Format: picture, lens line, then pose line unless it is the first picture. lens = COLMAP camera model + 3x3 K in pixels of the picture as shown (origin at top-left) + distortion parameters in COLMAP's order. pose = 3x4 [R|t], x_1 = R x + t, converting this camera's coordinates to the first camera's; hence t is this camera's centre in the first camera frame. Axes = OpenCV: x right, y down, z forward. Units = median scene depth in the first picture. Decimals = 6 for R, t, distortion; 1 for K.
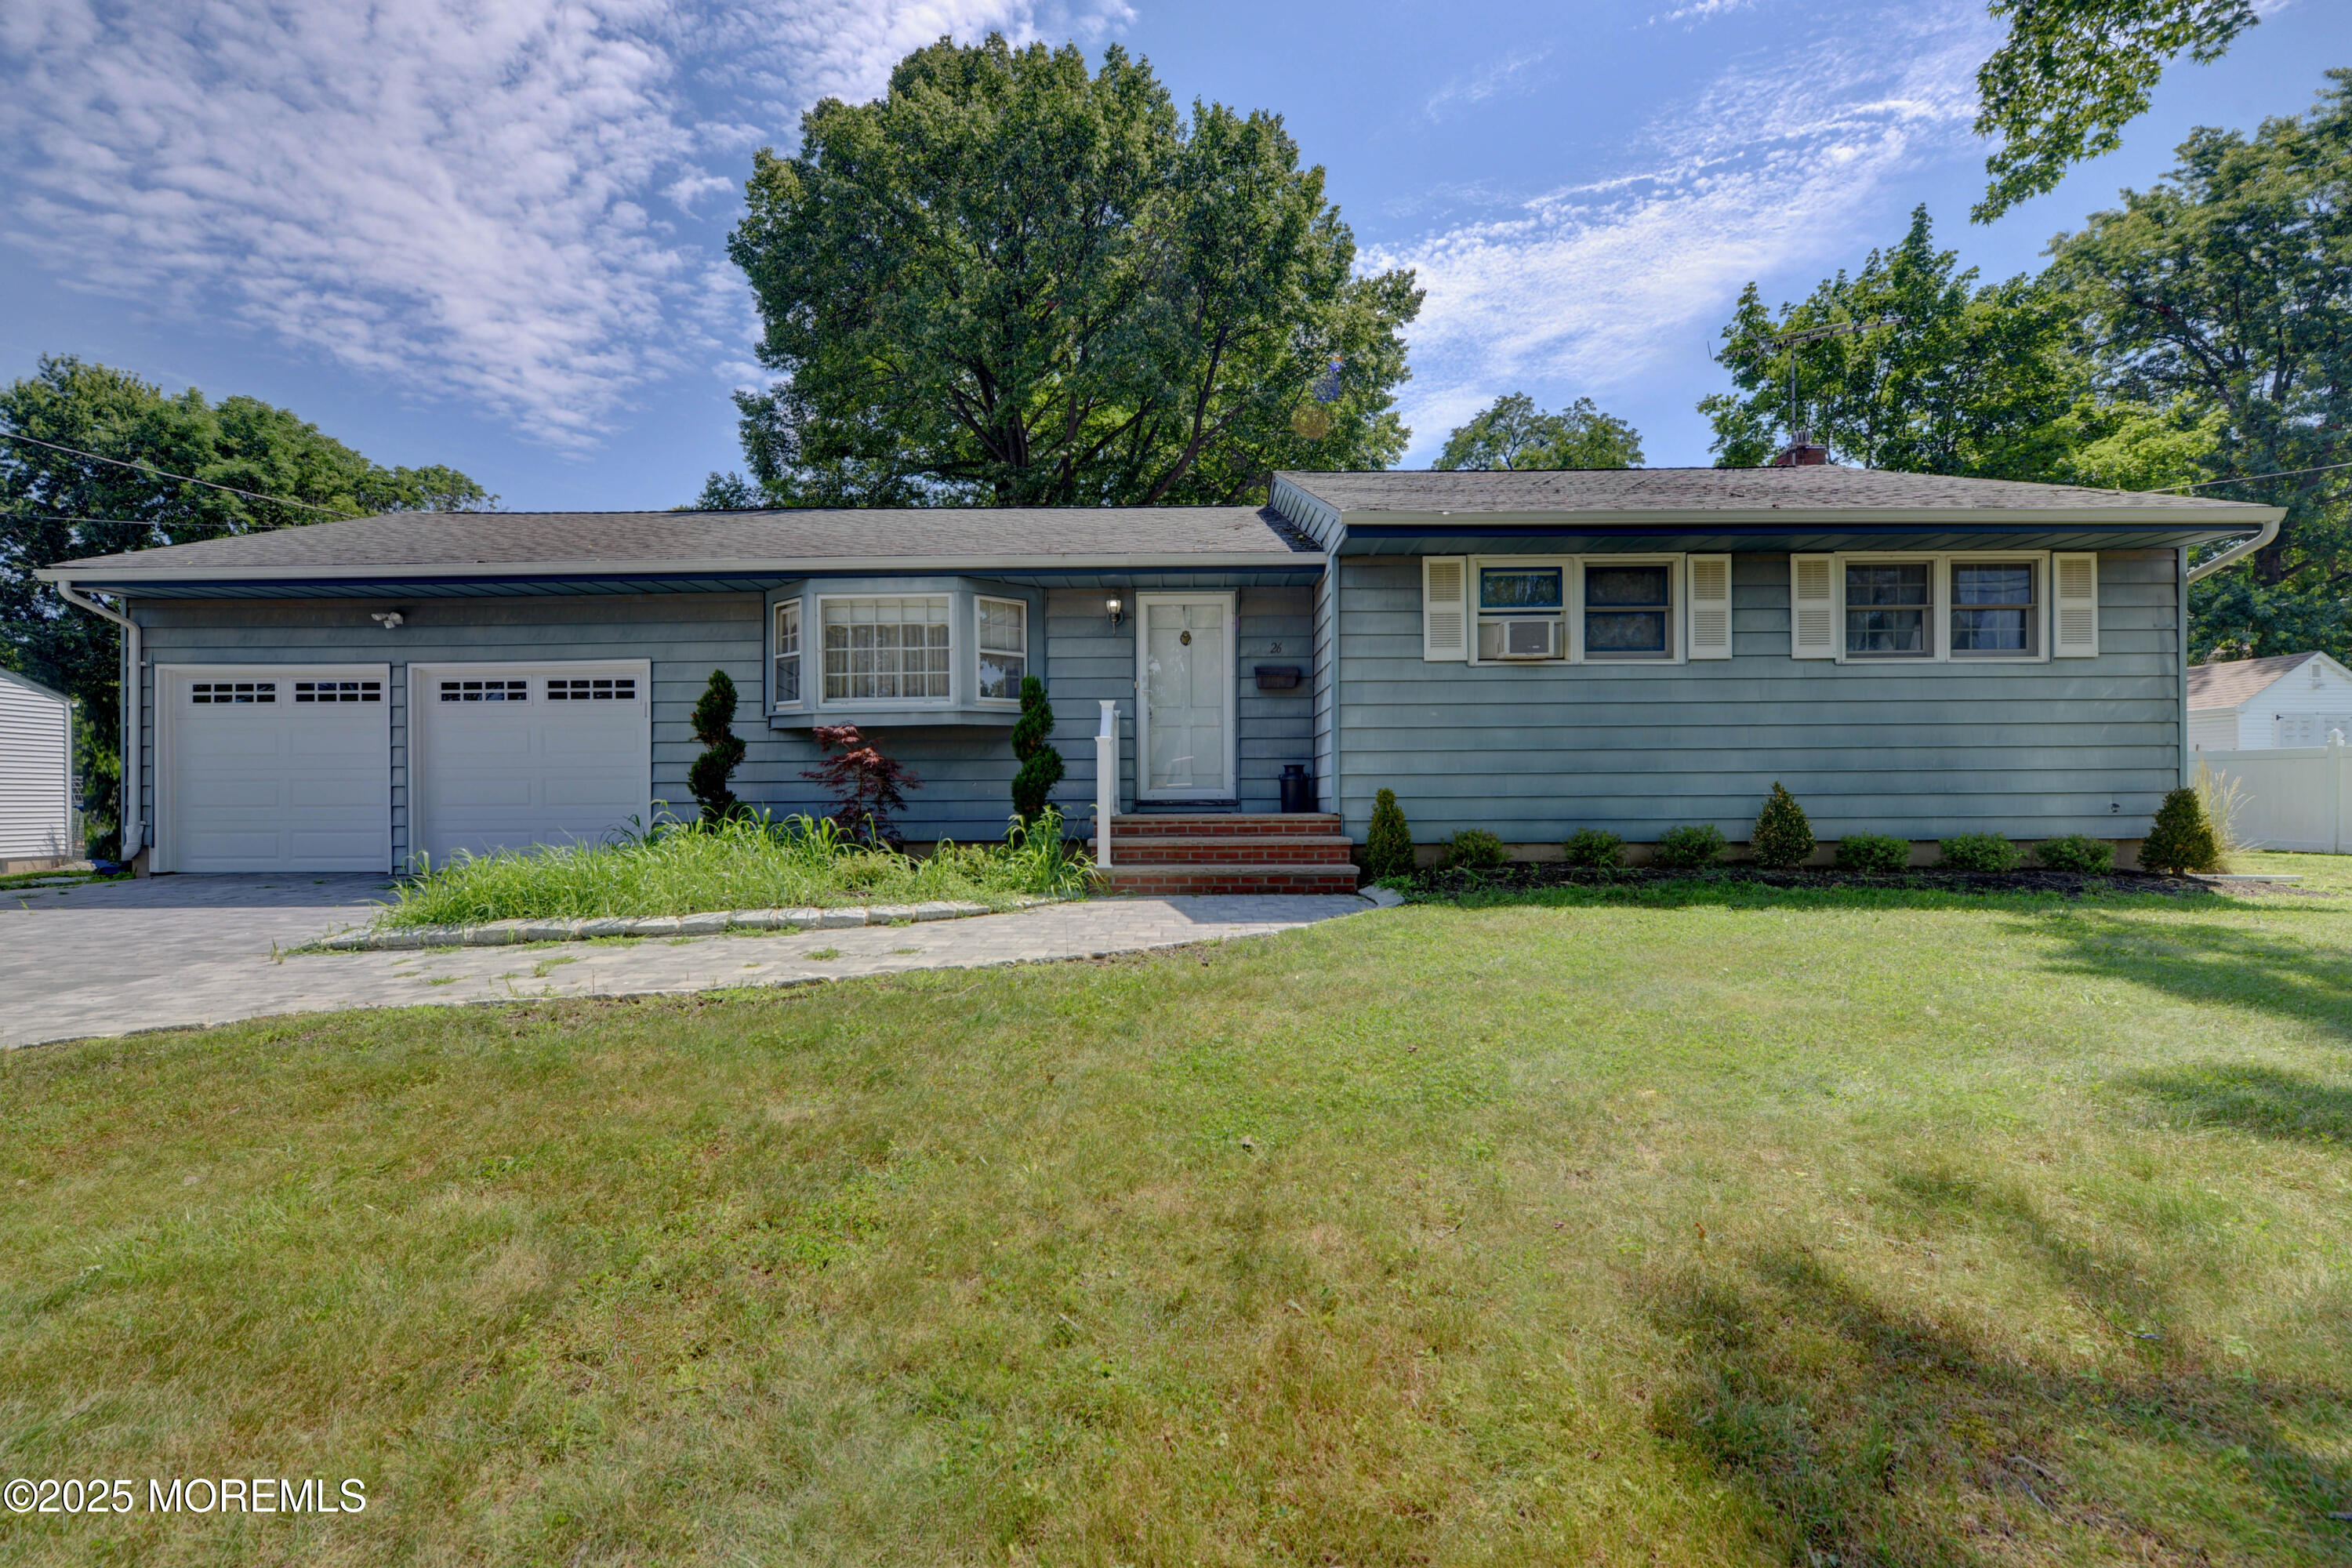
lens RADIAL K [[935.8, 0, 1168.3], [0, 935.8, 786.0], [0, 0, 1]] dist [-0.006326, -0.000528]
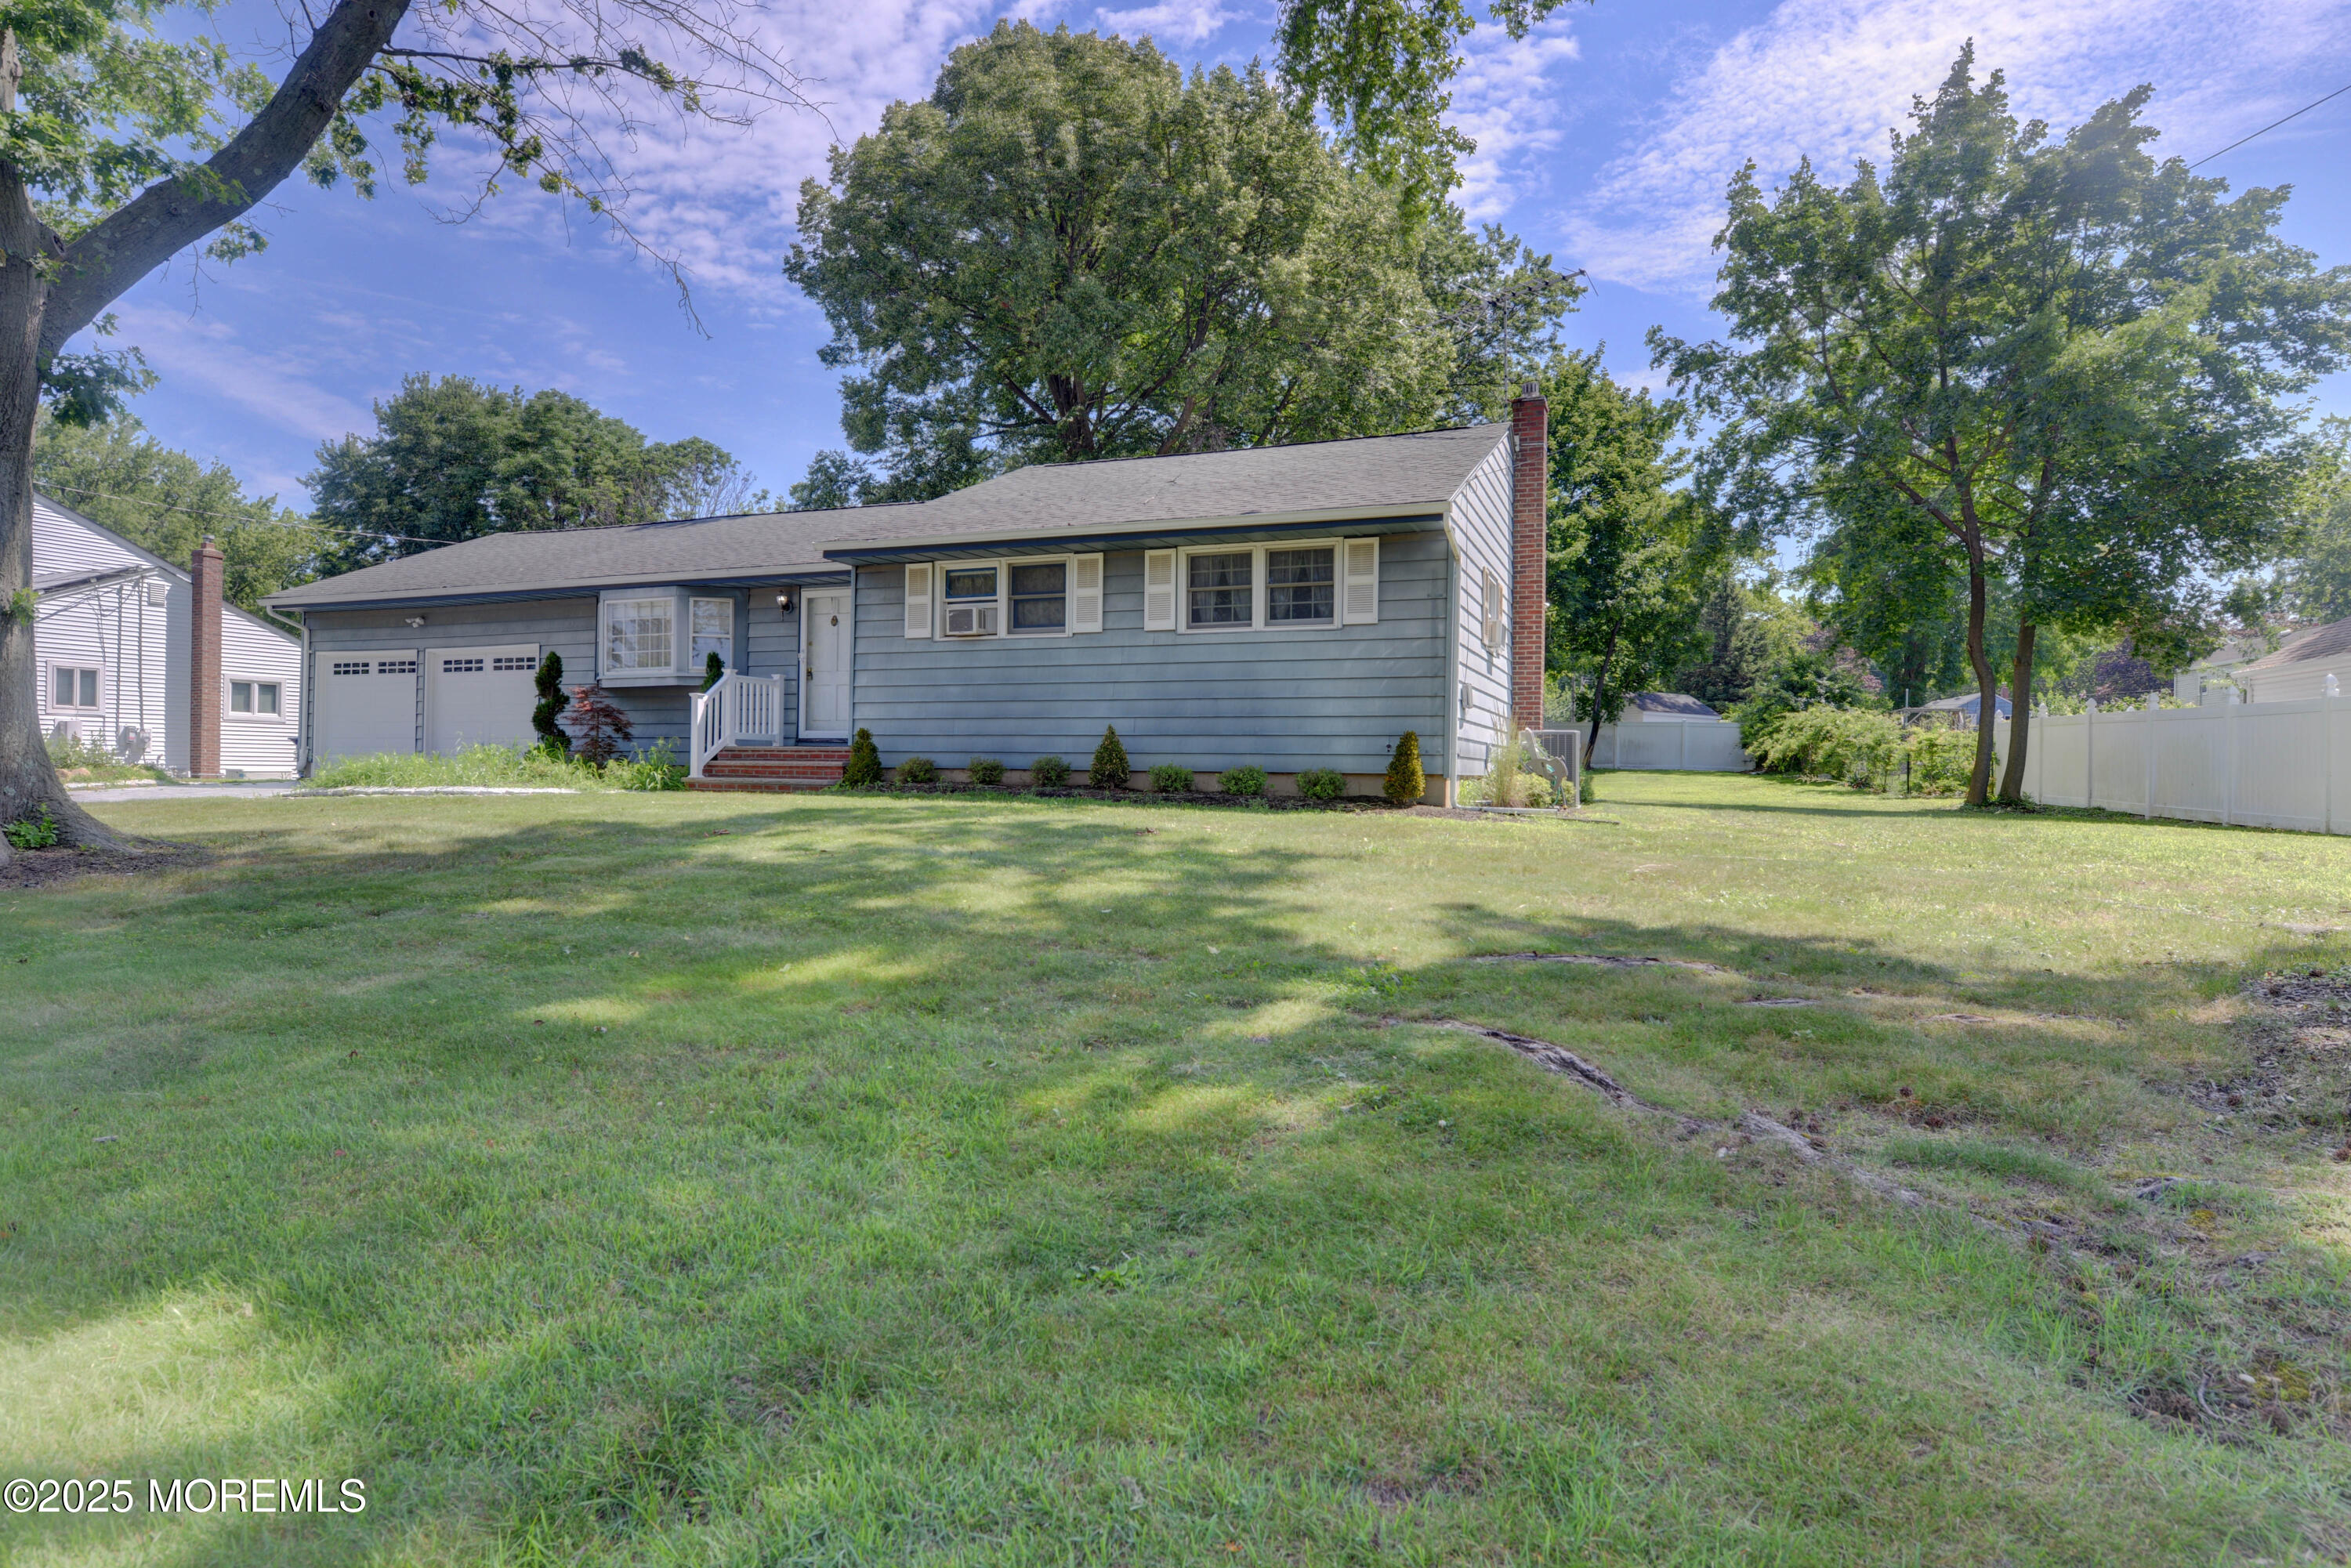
lens RADIAL K [[1246.2, 0, 1183.9], [0, 1246.2, 769.8], [0, 0, 1]] dist [-0.002004, -0.000330]
pose [[0.934347, 0.017859, -0.355917, 1.193546], [-0.016566, 0.999840, 0.006680, 0.039995], [0.355980, -0.000346, 0.934494, -0.539310]]
